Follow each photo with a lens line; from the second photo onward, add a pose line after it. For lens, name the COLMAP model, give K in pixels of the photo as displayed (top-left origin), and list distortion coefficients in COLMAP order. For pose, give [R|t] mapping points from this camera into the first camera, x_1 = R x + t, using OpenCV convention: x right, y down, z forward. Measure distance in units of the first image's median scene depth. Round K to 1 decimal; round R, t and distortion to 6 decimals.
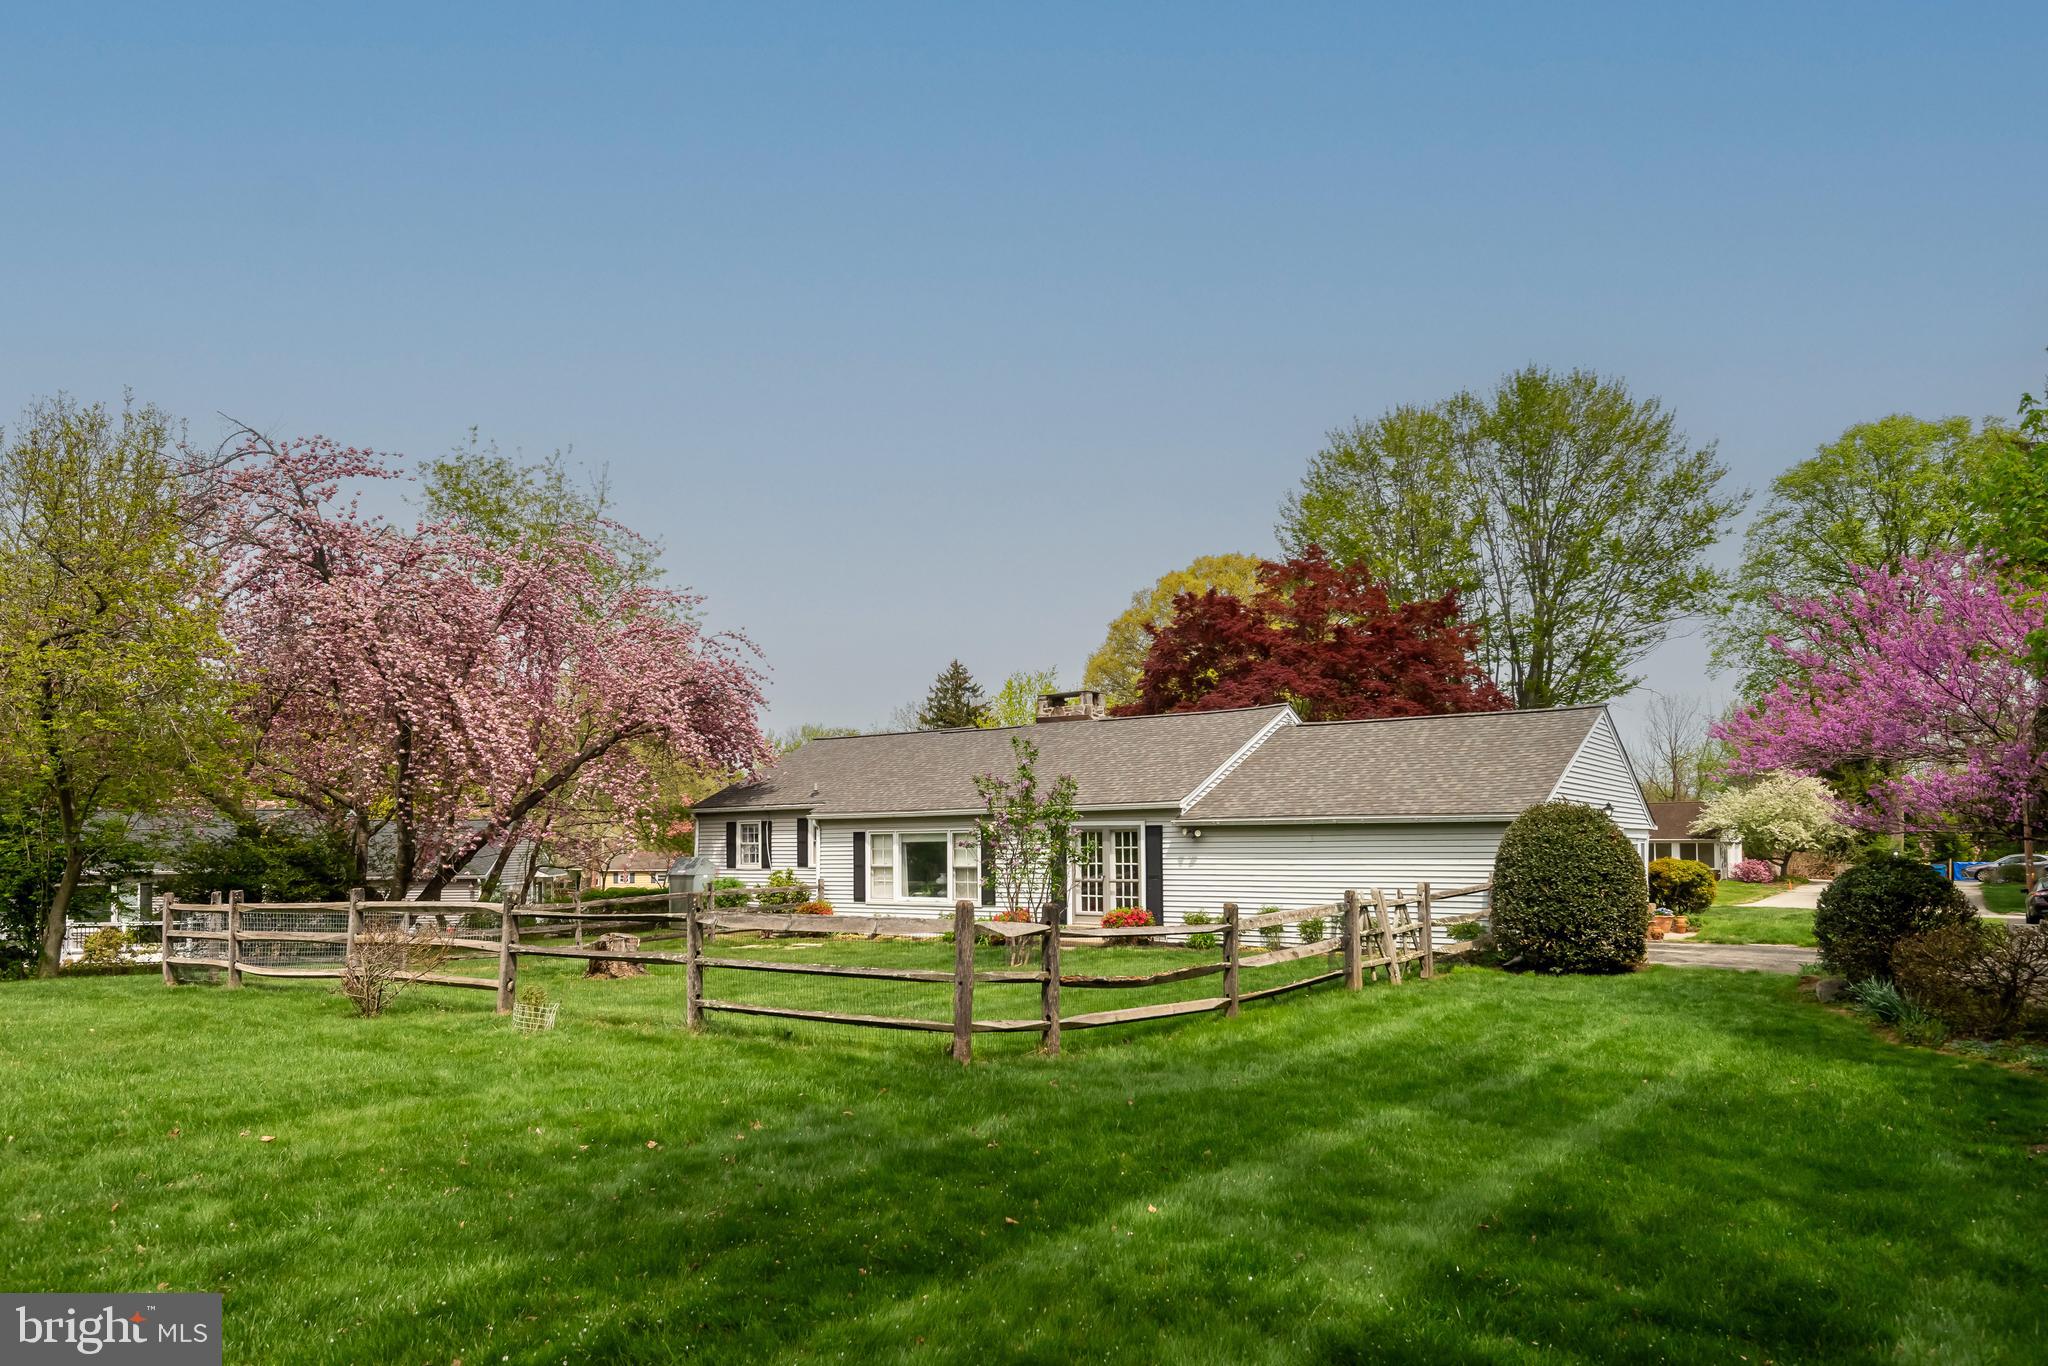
lens RADIAL K [[1266.2, 0, 890.2], [0, 1266.2, 840.2], [0, 0, 1]] dist [-0.001904, -0.002182]
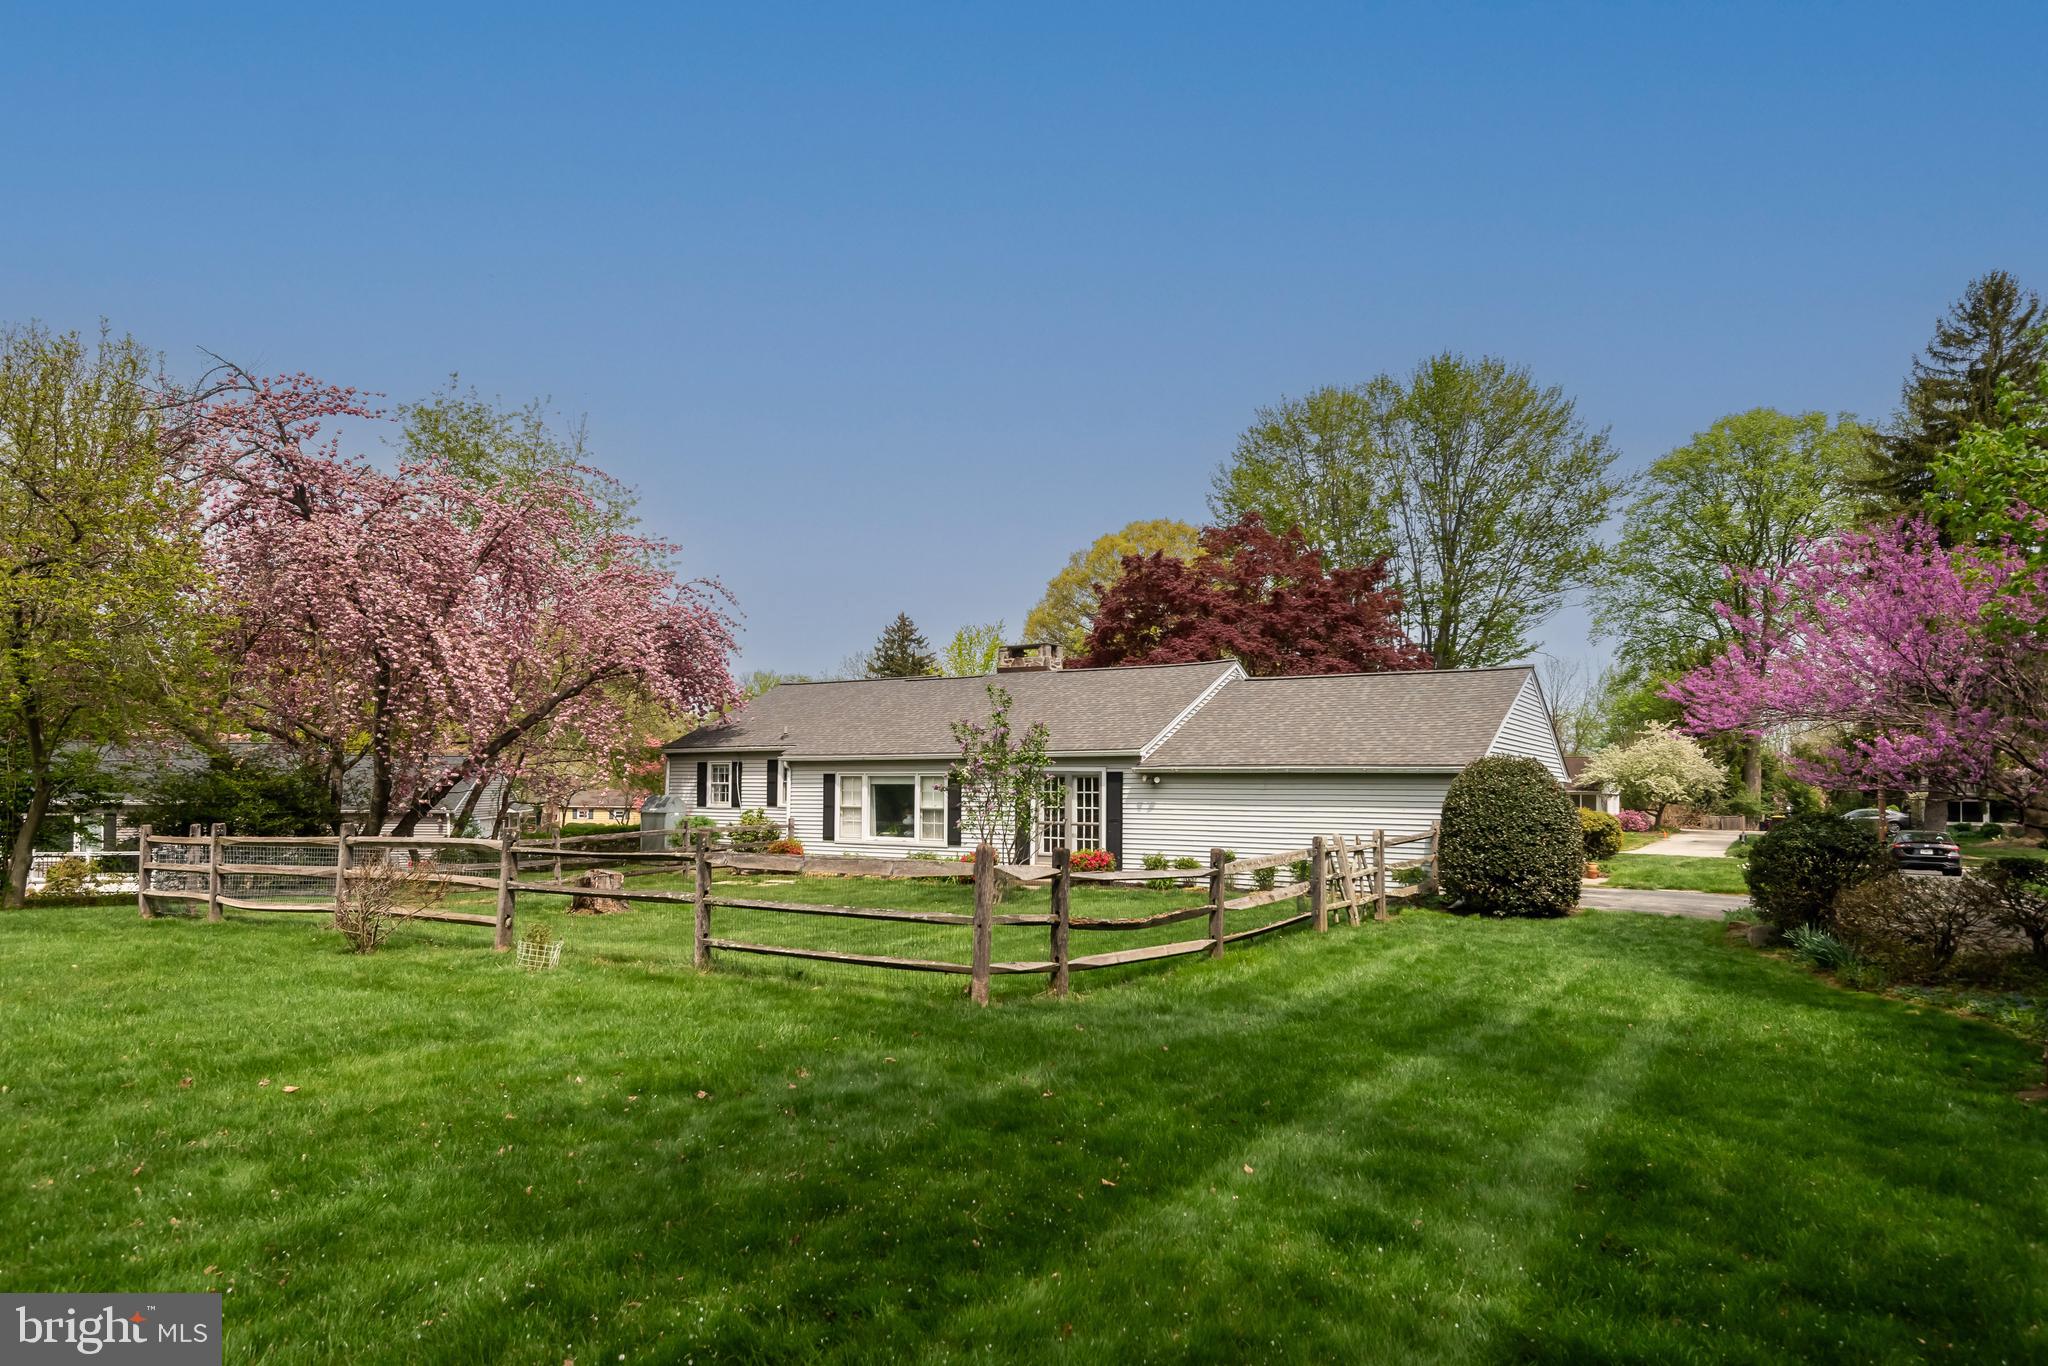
lens RADIAL K [[1189.1, 0, 909.0], [0, 1189.1, 783.6], [0, 0, 1]] dist [0.004480, -0.000297]
pose [[0.997932, 0.014341, 0.062662, -0.022767], [-0.014438, 0.999895, 0.001086, -0.000381], [-0.062639, -0.001989, 0.998034, 0.020211]]
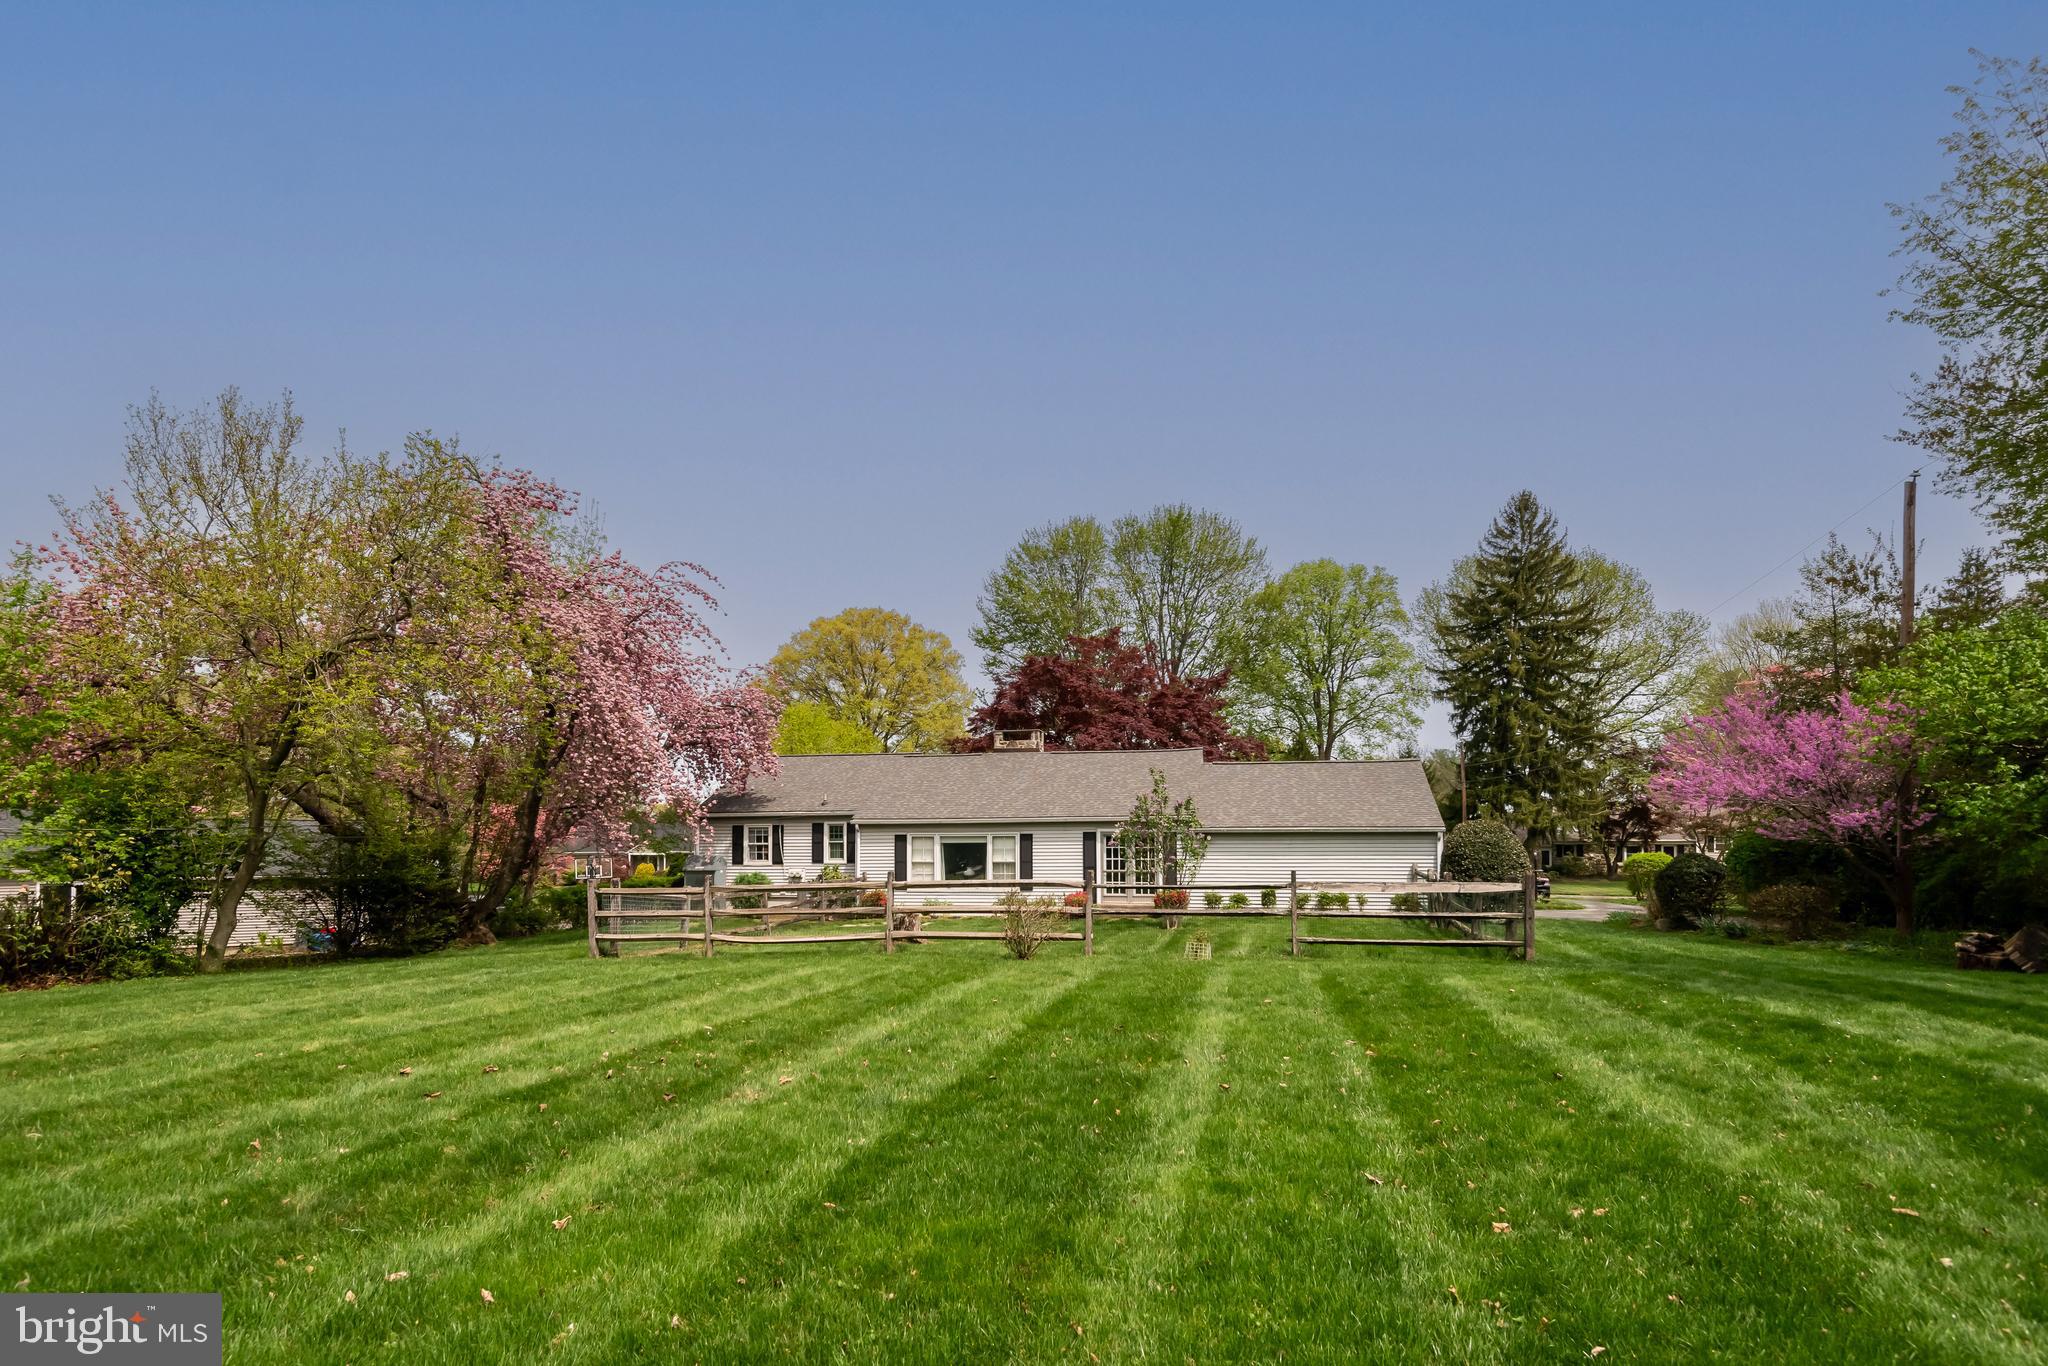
lens RADIAL K [[1116.6, 0, 968.3], [0, 1116.6, 838.3], [0, 0, 1]] dist [0.044928, -0.025752]
pose [[0.904338, 0.007257, 0.426754, -0.492618], [-0.005126, 0.999968, -0.006142, 0.004109], [-0.426785, 0.003367, 0.904347, -0.036841]]
